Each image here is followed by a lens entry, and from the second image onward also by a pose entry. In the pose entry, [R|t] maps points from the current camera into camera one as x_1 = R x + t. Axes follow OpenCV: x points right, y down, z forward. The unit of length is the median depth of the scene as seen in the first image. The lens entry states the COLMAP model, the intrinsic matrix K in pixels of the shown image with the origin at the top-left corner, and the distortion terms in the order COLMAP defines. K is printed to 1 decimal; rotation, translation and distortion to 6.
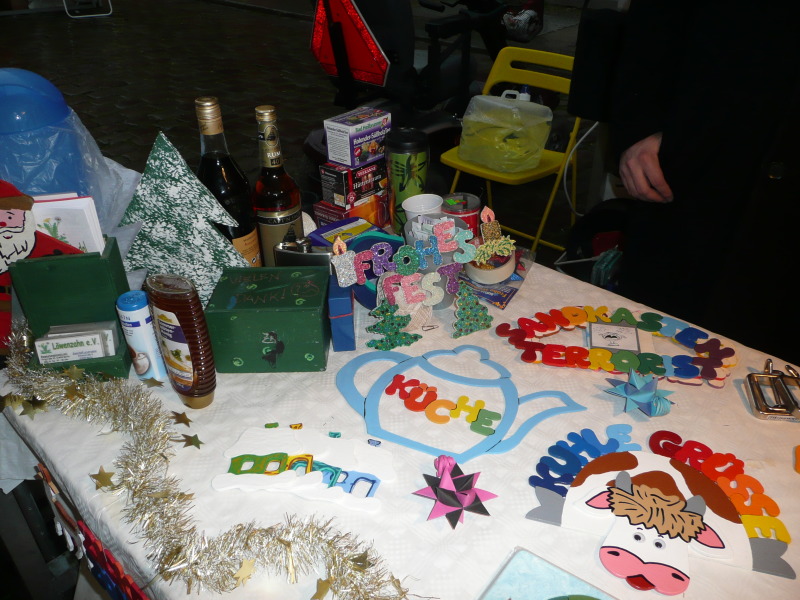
lens RADIAL K [[664.2, 0, 397.8], [0, 664.2, 297.7], [0, 0, 1]] dist [-0.016670, 0.006565]
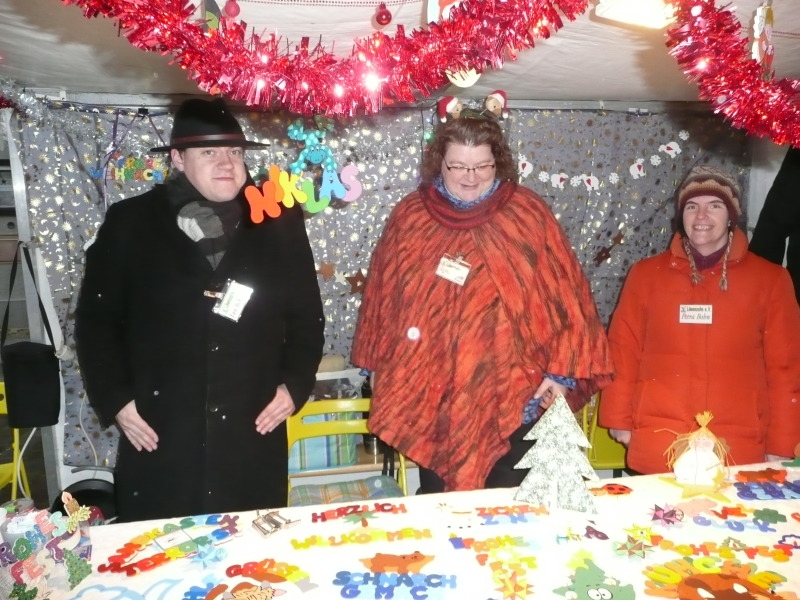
lens RADIAL K [[664.2, 0, 399.4], [0, 664.2, 299.7], [0, 0, 1]] dist [-0.016670, 0.006565]
pose [[0.601392, -0.139771, 0.786633, -0.511464], [0.445024, 0.876302, -0.184524, 0.090889], [-0.663537, 0.461042, 0.589202, -0.547025]]
